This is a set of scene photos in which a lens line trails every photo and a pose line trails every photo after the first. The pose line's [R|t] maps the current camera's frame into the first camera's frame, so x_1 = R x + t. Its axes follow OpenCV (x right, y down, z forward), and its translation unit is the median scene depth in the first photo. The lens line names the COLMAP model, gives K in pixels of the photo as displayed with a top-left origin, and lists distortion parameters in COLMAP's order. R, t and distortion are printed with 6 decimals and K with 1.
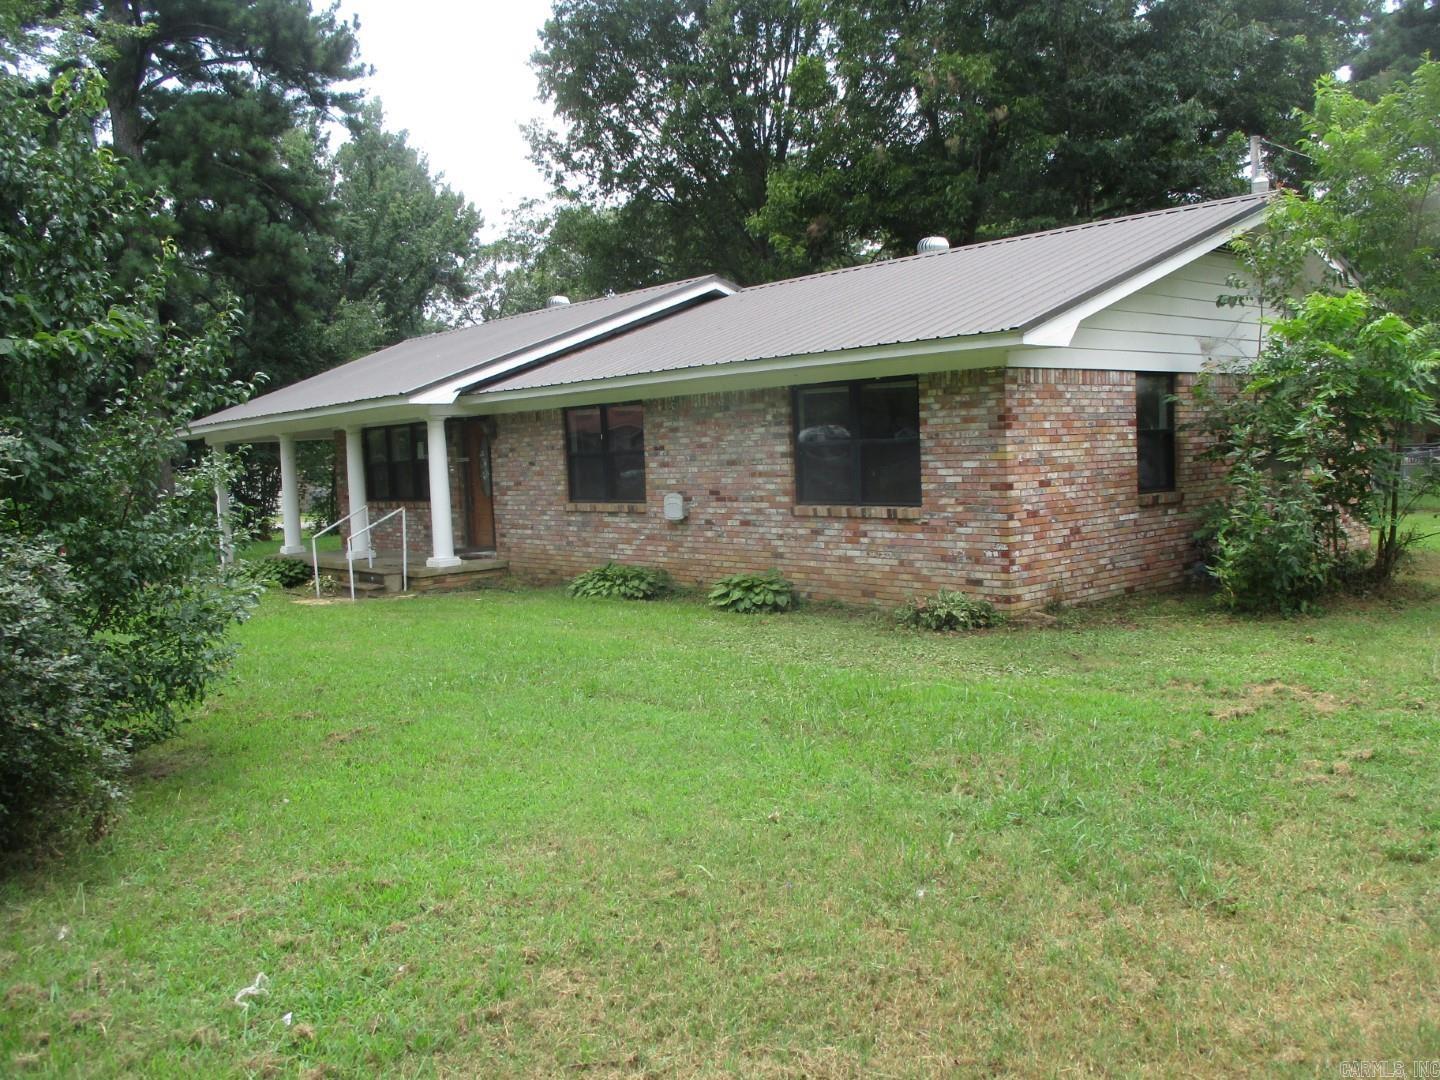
lens RADIAL K [[1184.8, 0, 739.3], [0, 1184.8, 519.2], [0, 0, 1]] dist [-0.047271, 0.019074]
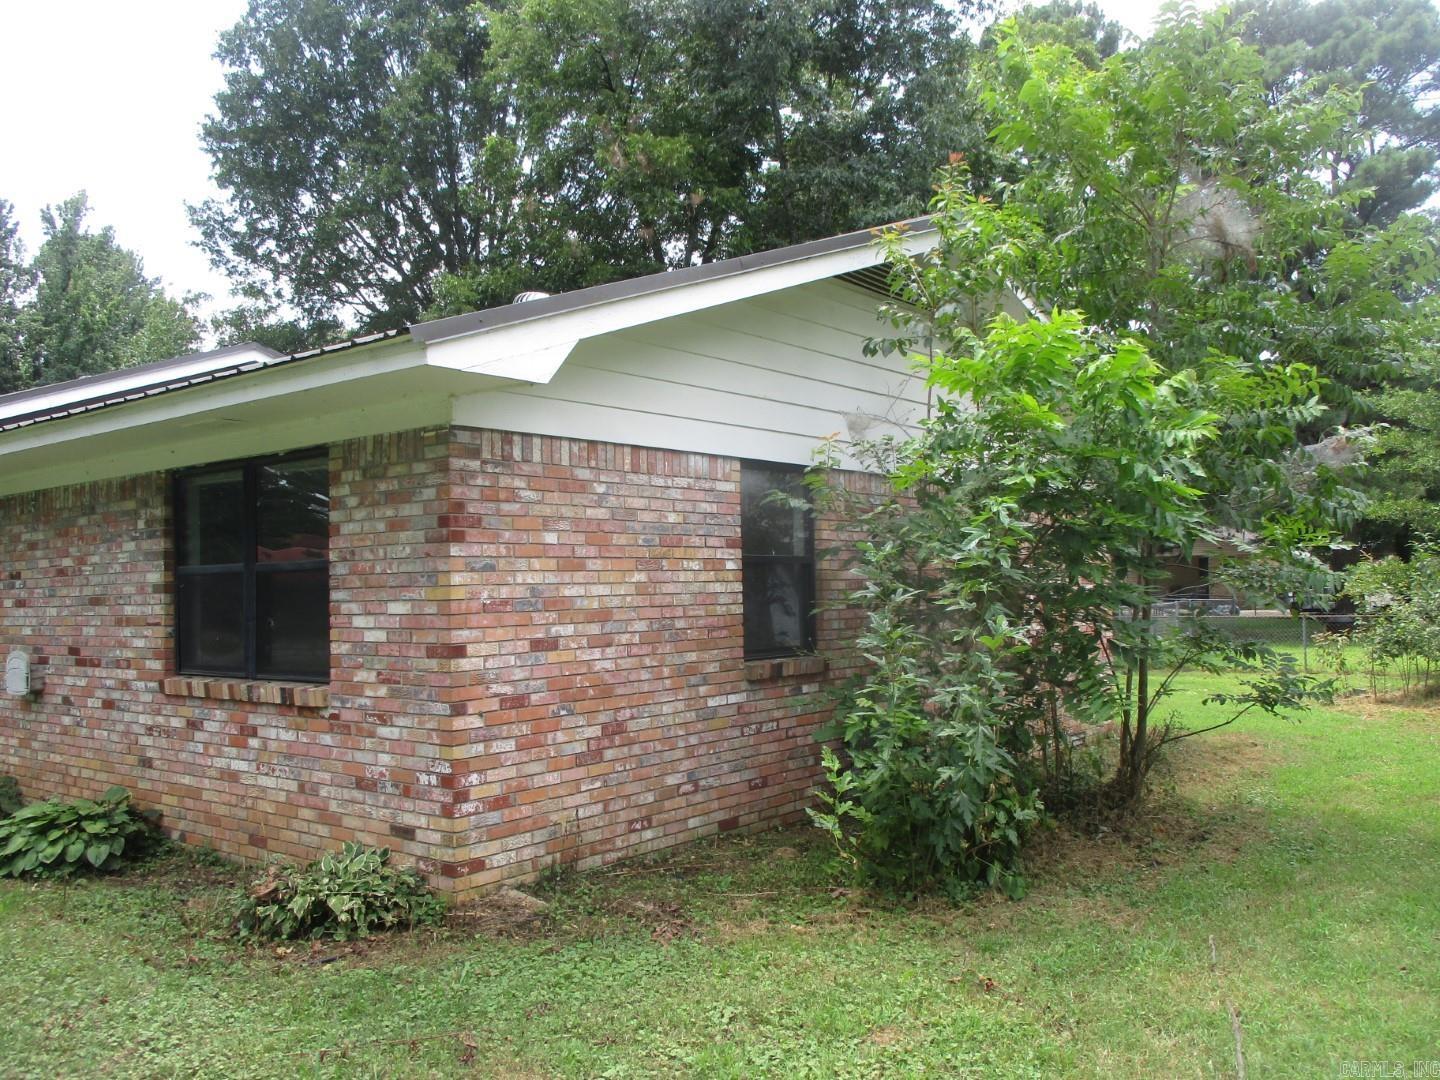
lens RADIAL K [[1184.8, 0, 755.8], [0, 1184.8, 535.1], [0, 0, 1]] dist [-0.047271, 0.019074]
pose [[0.981641, 0.022961, 0.189353, 0.235651], [-0.002404, 0.994138, -0.108087, -0.020619], [-0.190725, 0.105648, 0.975942, 0.416222]]
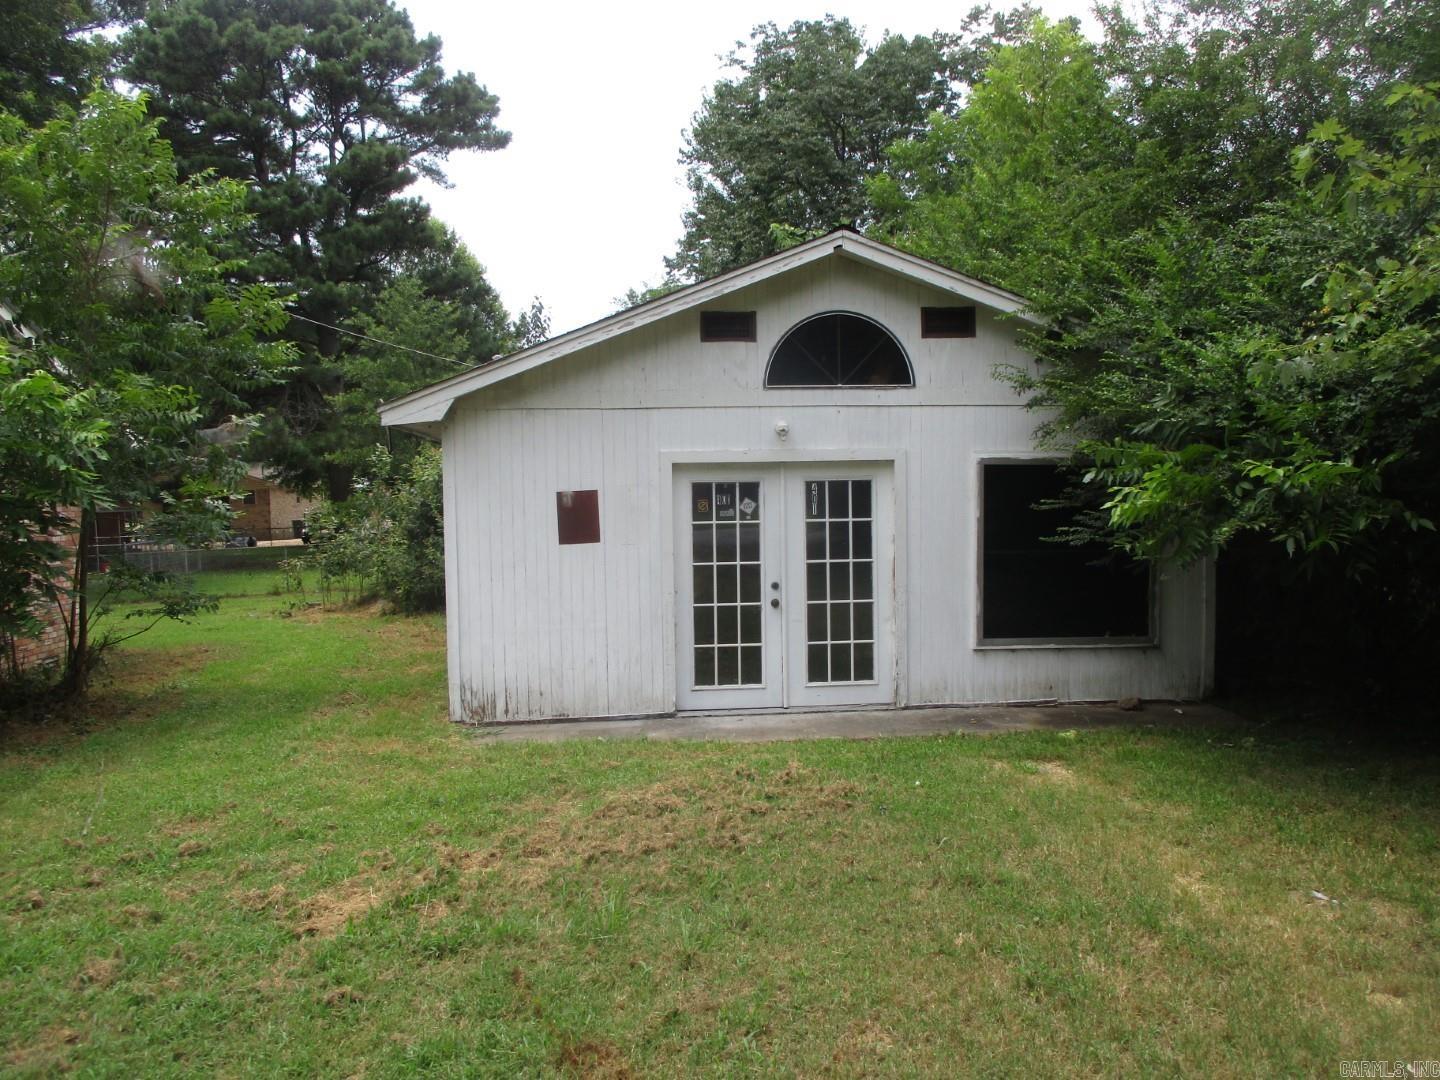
lens RADIAL K [[1184.8, 0, 758.9], [0, 1184.8, 517.9], [0, 0, 1]] dist [-0.047271, 0.019074]
pose [[0.570441, -0.015907, 0.821184, 0.150516], [0.075100, 0.996634, -0.032863, -0.010500], [-0.817898, 0.080417, 0.569716, 0.122803]]
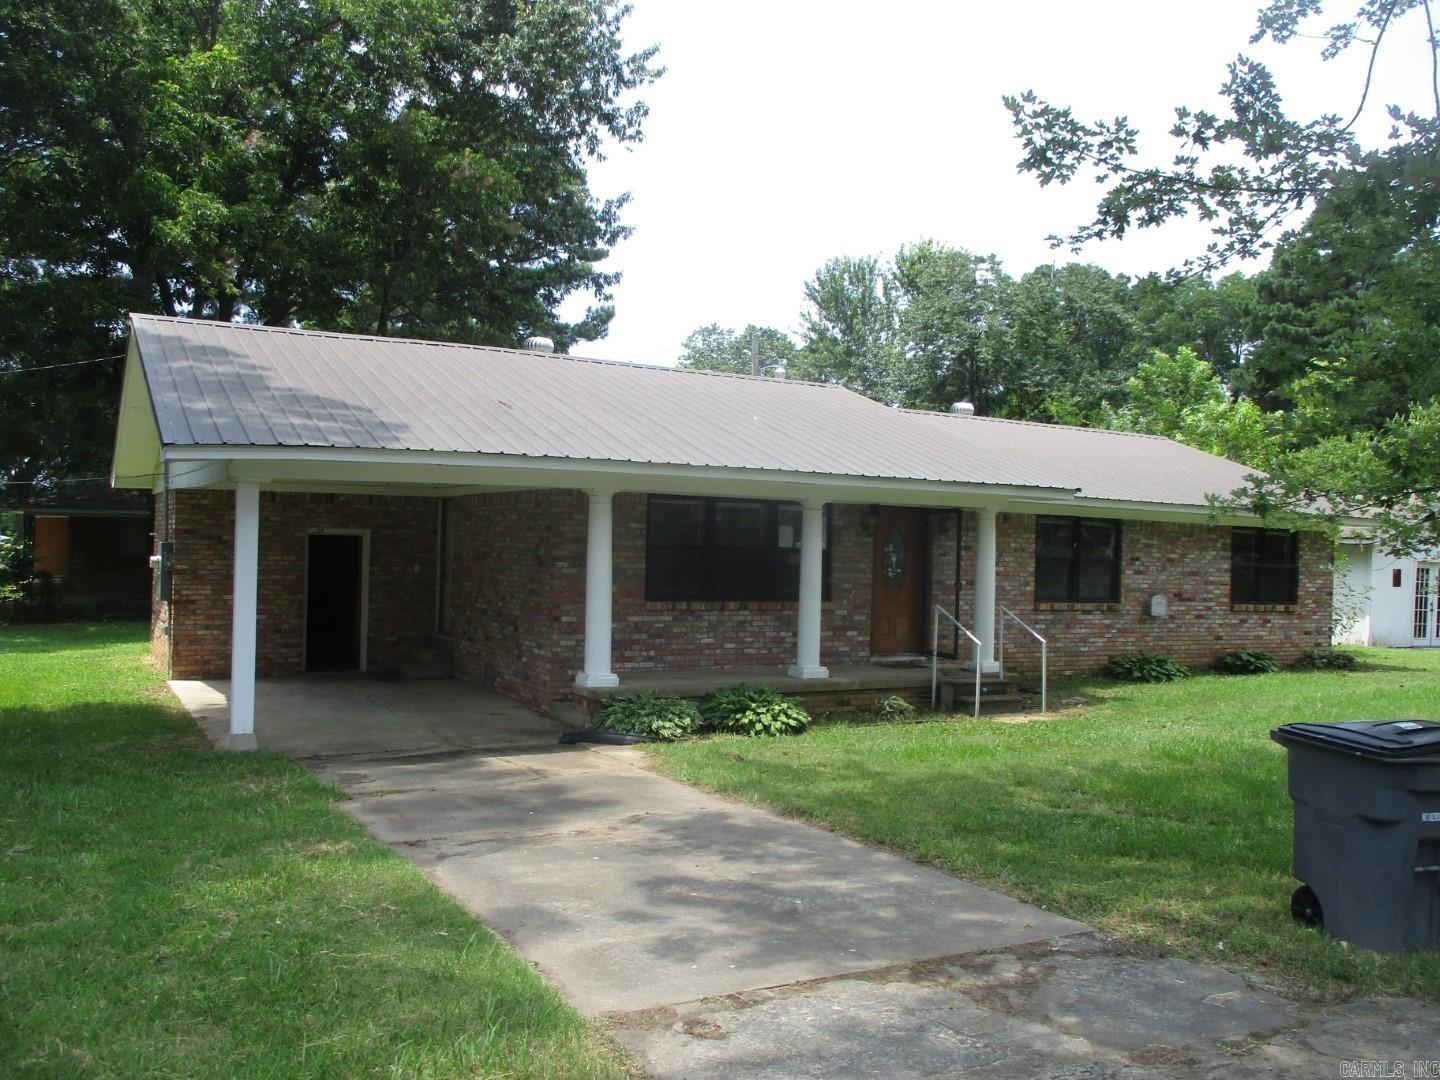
lens RADIAL K [[1184.8, 0, 718.1], [0, 1184.8, 542.2], [0, 0, 1]] dist [-0.047271, 0.019074]
pose [[0.222352, 0.050067, 0.973680, -1.704385], [0.012790, 0.998445, -0.054262, -0.019157], [-0.974883, 0.024519, 0.221366, 1.415551]]
